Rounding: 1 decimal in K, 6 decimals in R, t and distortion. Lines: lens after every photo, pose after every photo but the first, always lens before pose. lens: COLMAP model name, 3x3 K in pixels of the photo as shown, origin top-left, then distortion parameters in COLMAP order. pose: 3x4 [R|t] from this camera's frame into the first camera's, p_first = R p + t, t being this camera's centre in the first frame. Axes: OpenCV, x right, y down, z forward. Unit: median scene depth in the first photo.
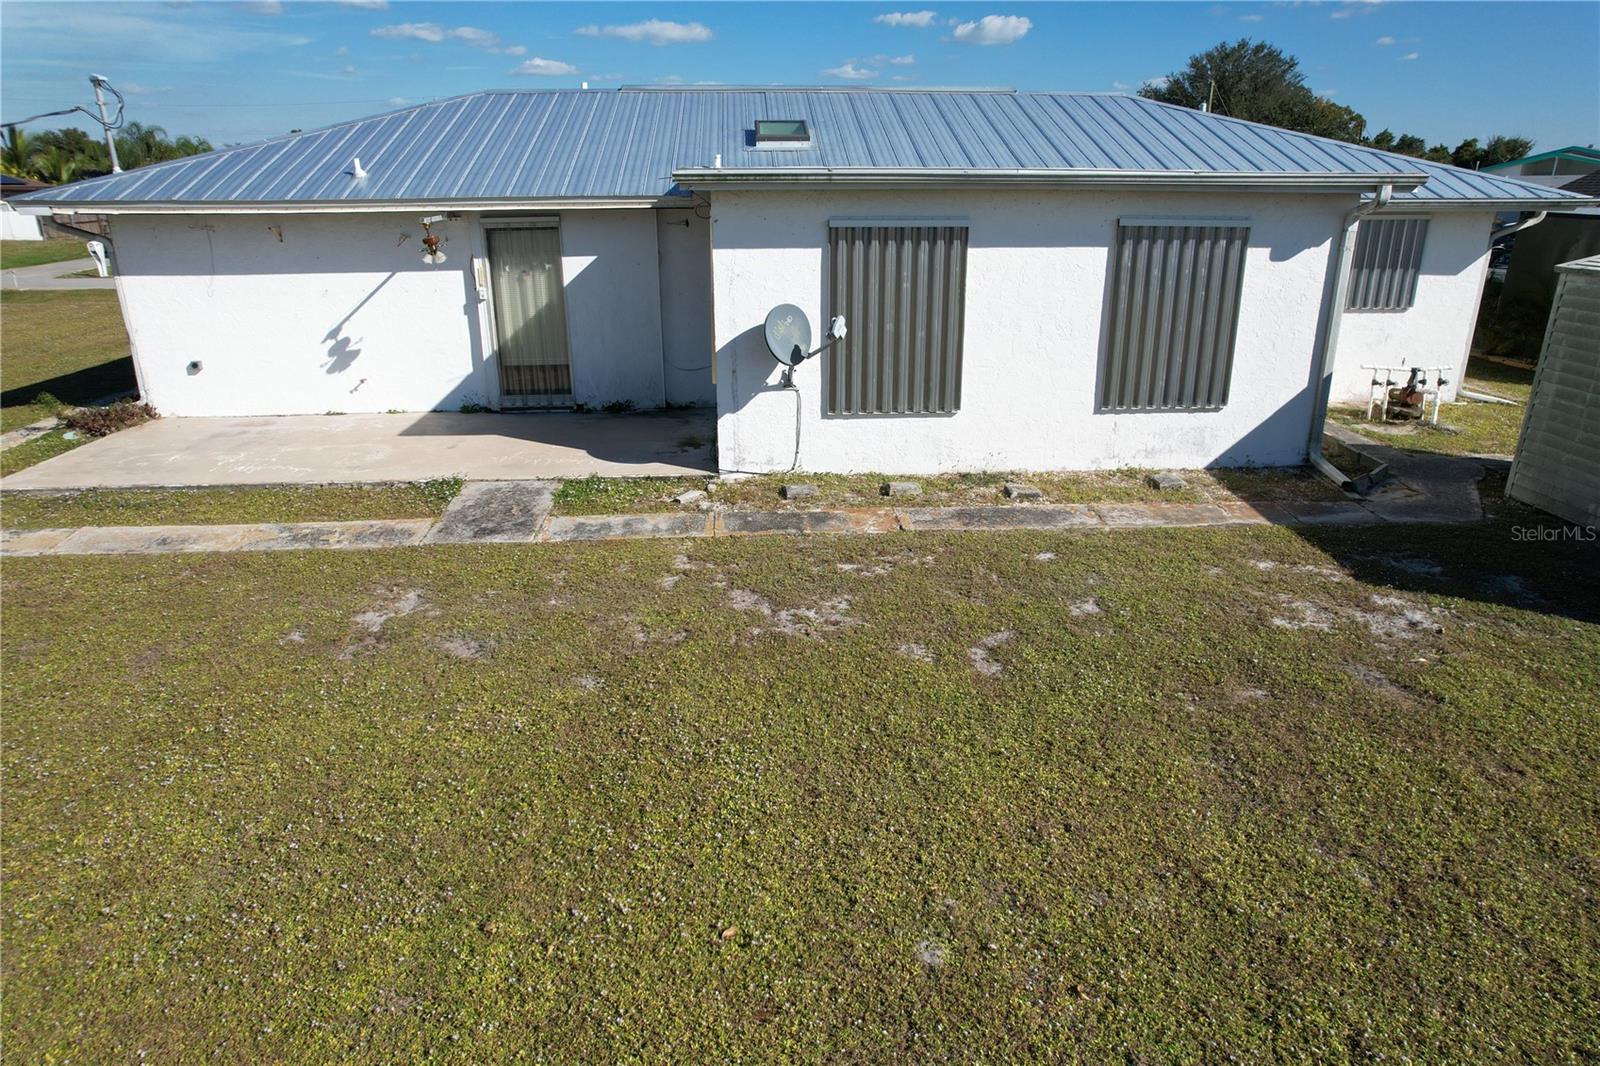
lens RADIAL K [[1022.4, 0, 802.4], [0, 1022.4, 549.3], [0, 0, 1]] dist [-0.079163, 0.070360]
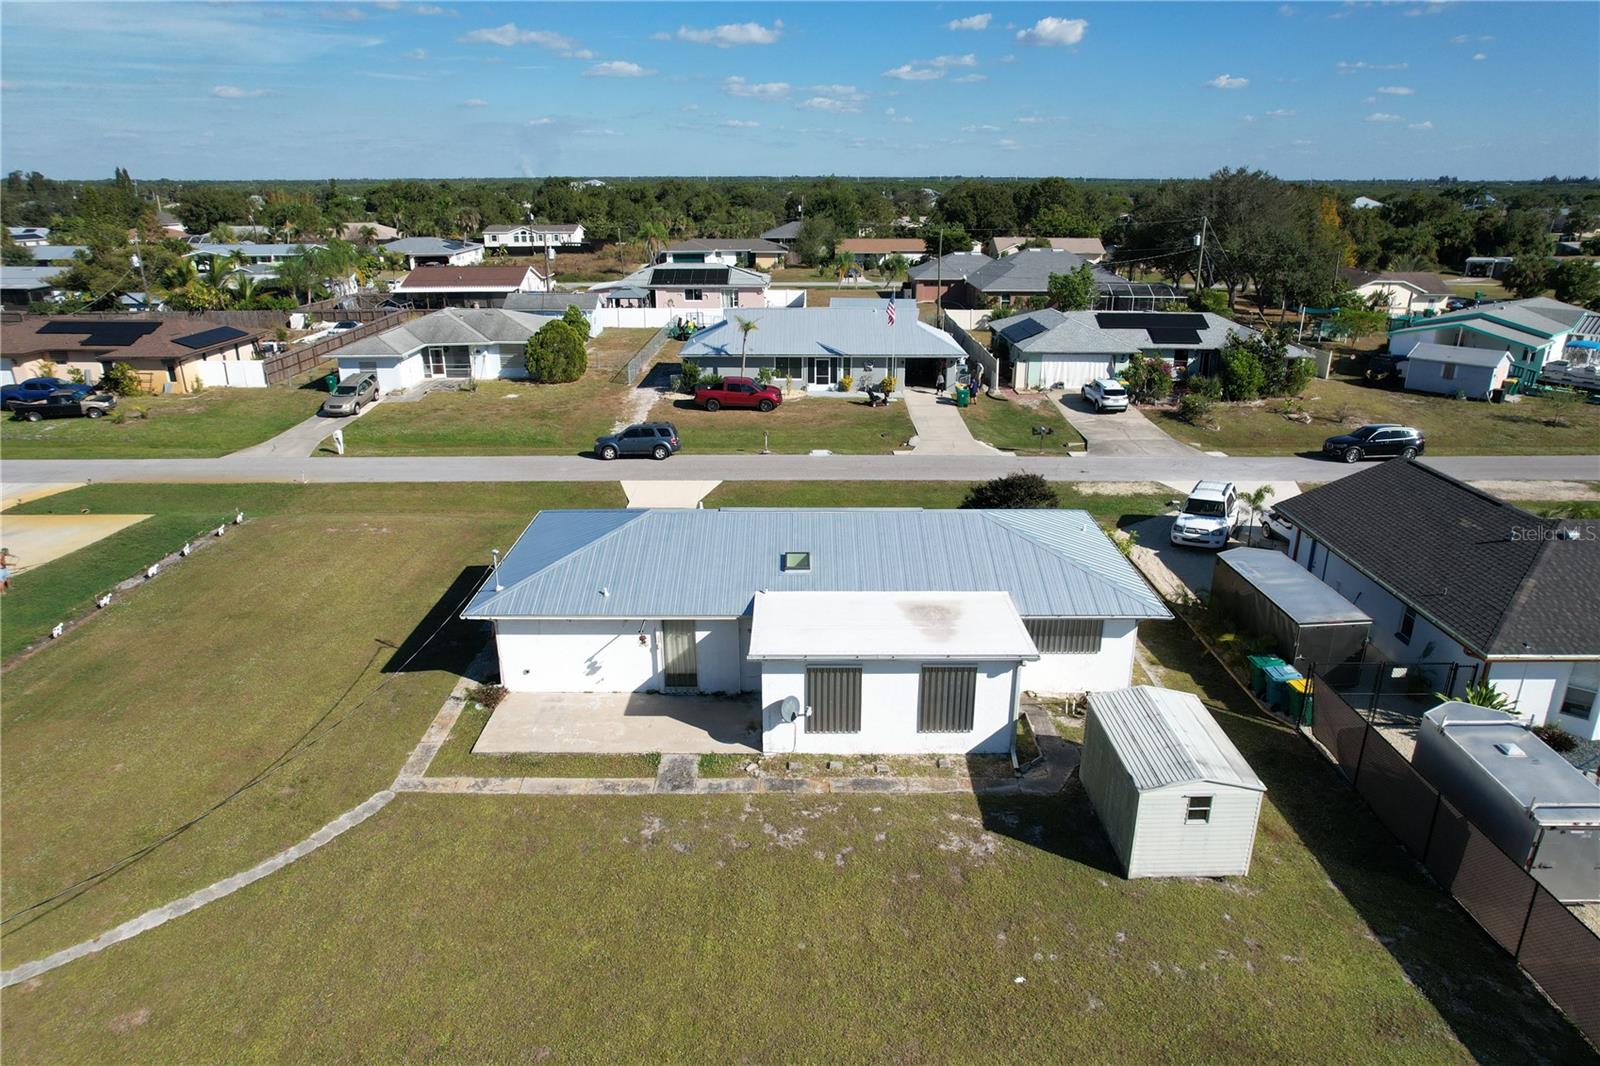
lens RADIAL K [[1021.1, 0, 803.9], [0, 1021.1, 544.9], [0, 0, 1]] dist [-0.076973, 0.070029]
pose [[0.998227, 0.023236, -0.054801, 0.145432], [-0.023488, 0.999716, -0.003963, -0.590806], [0.054693, 0.005243, 0.998489, -1.511162]]
